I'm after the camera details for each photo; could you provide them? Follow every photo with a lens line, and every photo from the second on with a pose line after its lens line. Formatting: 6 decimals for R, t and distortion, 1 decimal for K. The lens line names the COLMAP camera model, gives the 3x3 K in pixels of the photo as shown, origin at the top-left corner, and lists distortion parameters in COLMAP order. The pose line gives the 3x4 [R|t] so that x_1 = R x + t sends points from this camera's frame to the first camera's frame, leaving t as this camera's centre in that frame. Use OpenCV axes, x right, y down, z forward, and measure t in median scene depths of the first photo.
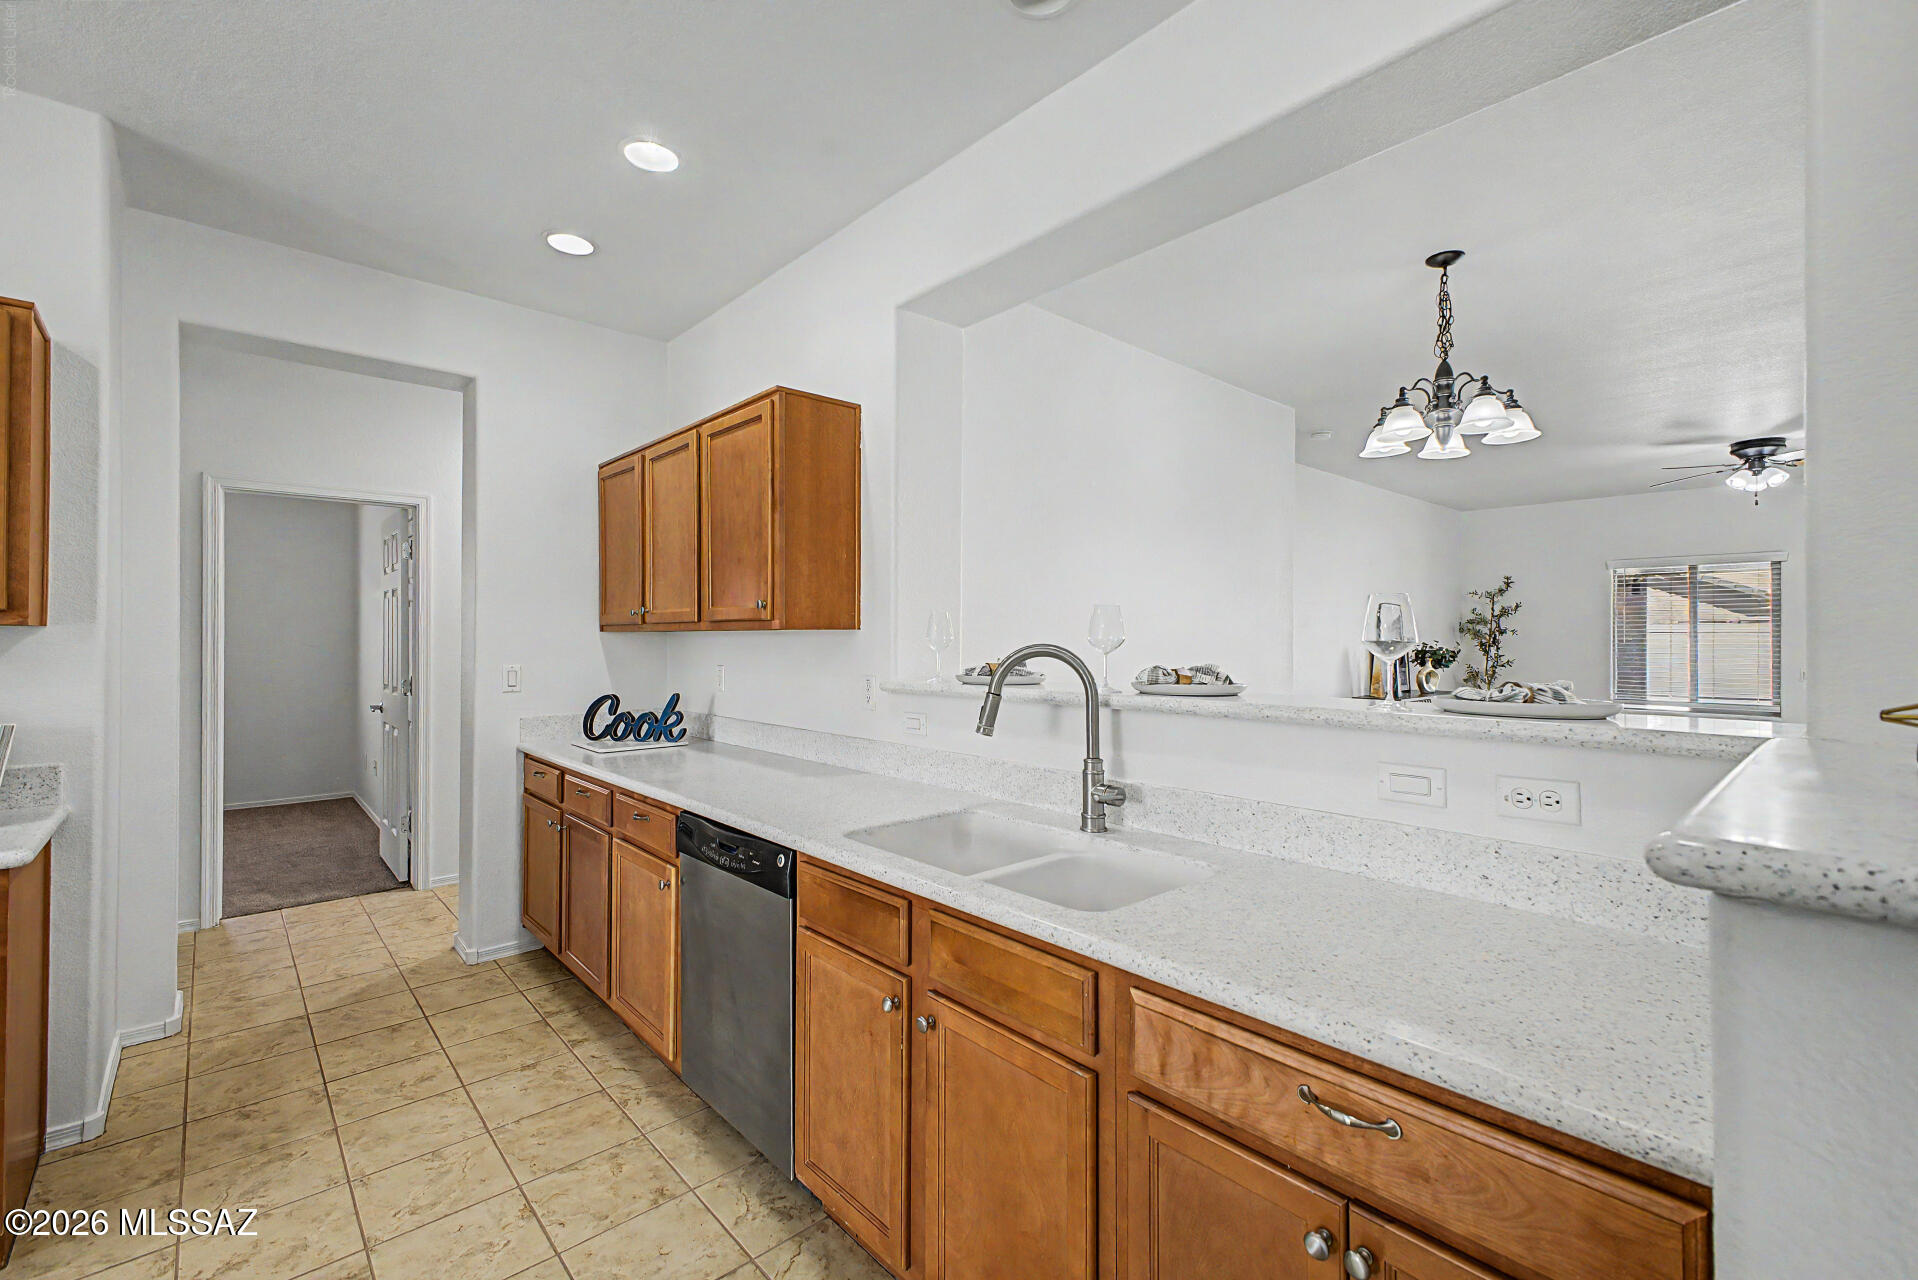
lens RADIAL K [[820.4, 0, 965.1], [0, 820.4, 631.0], [0, 0, 1]] dist [0.009352, -0.001277]
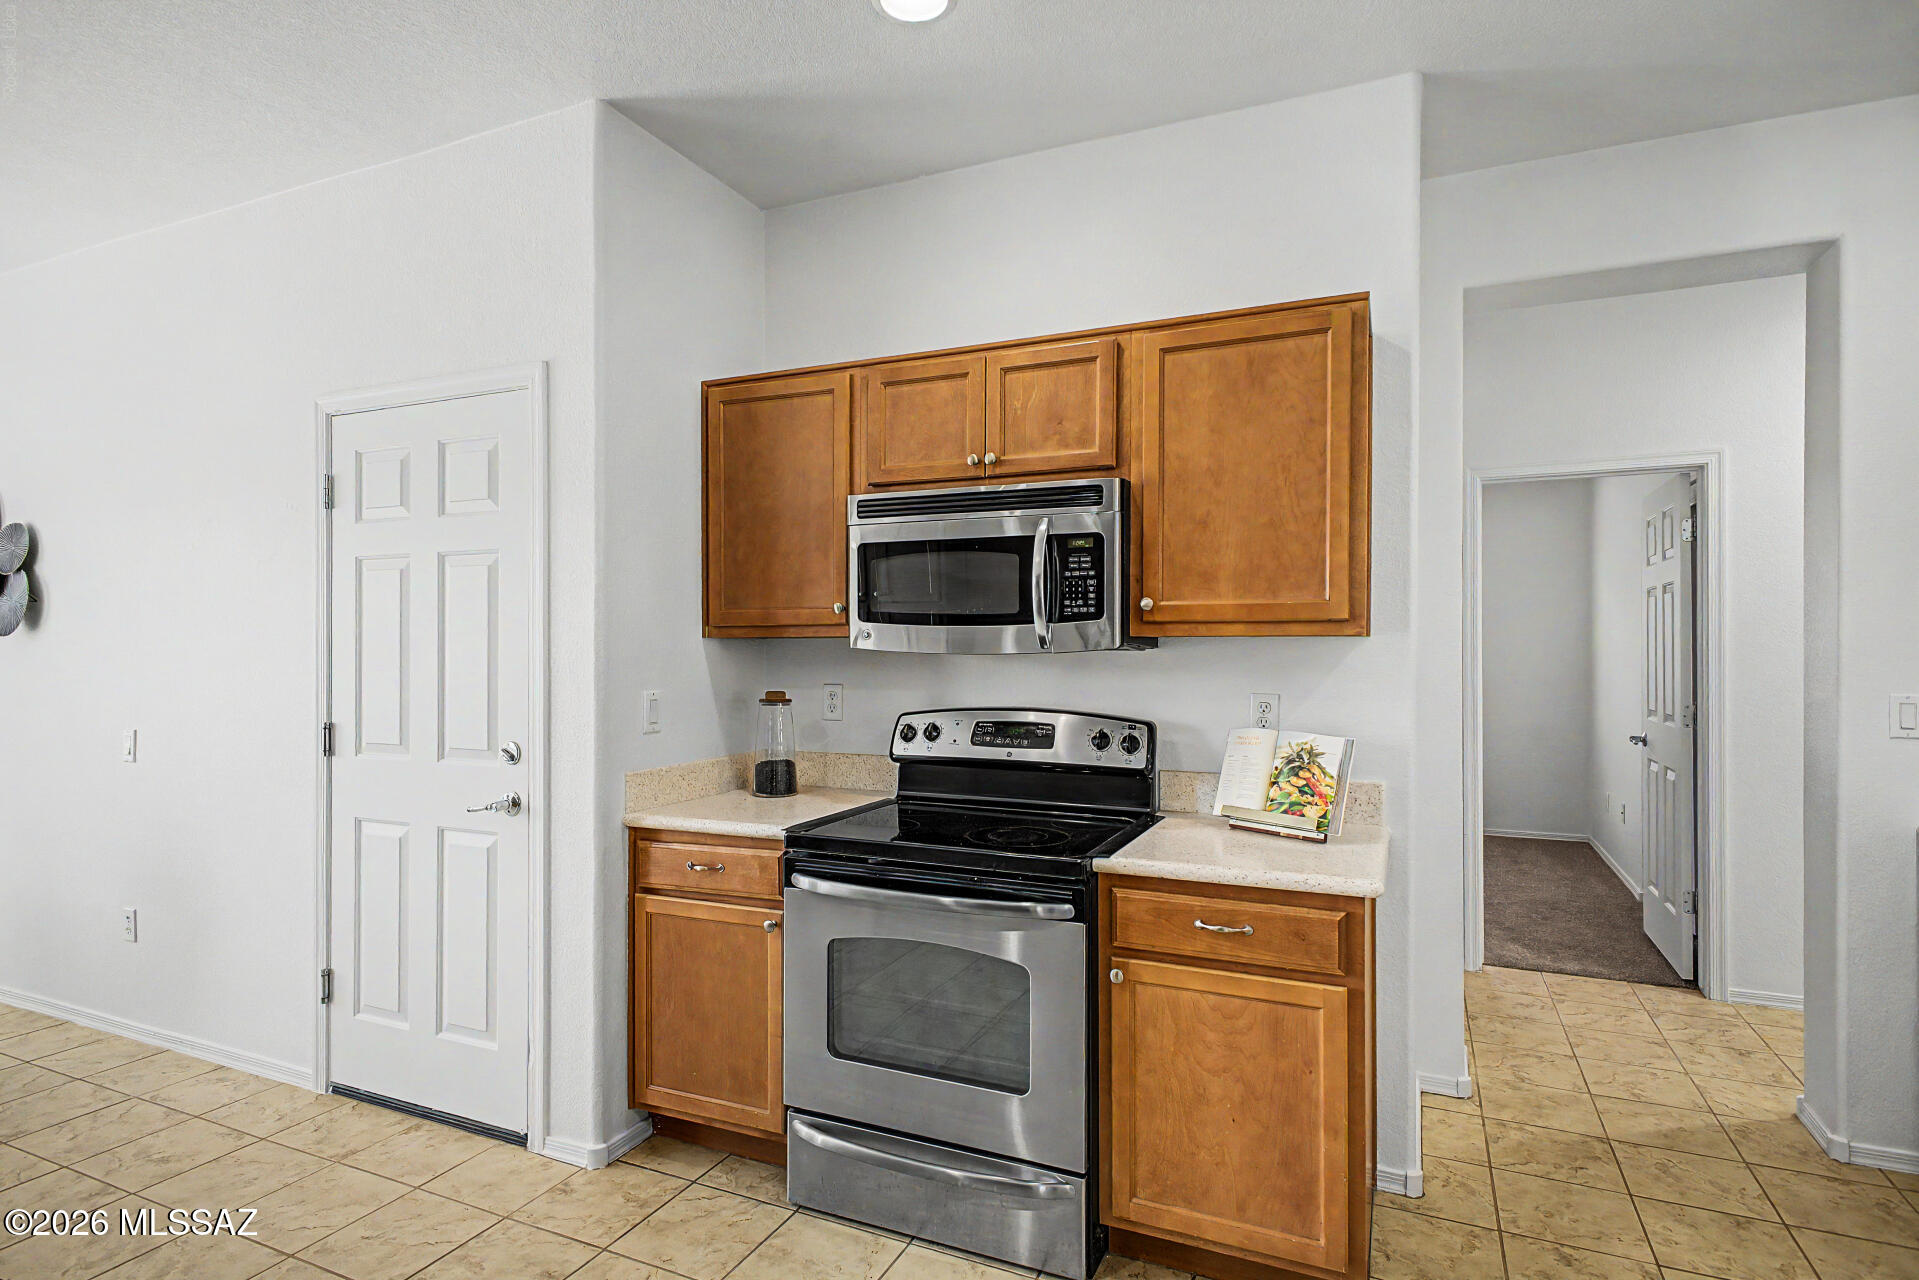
lens RADIAL K [[1015.4, 0, 958.5], [0, 1015.4, 643.3], [0, 0, 1]] dist [-0.000075, 0.000047]
pose [[0.391368, -0.005377, -0.920218, -0.137901], [0.008195, 0.999964, -0.002358, 0.000384], [0.920198, -0.006618, 0.391398, 0.066488]]
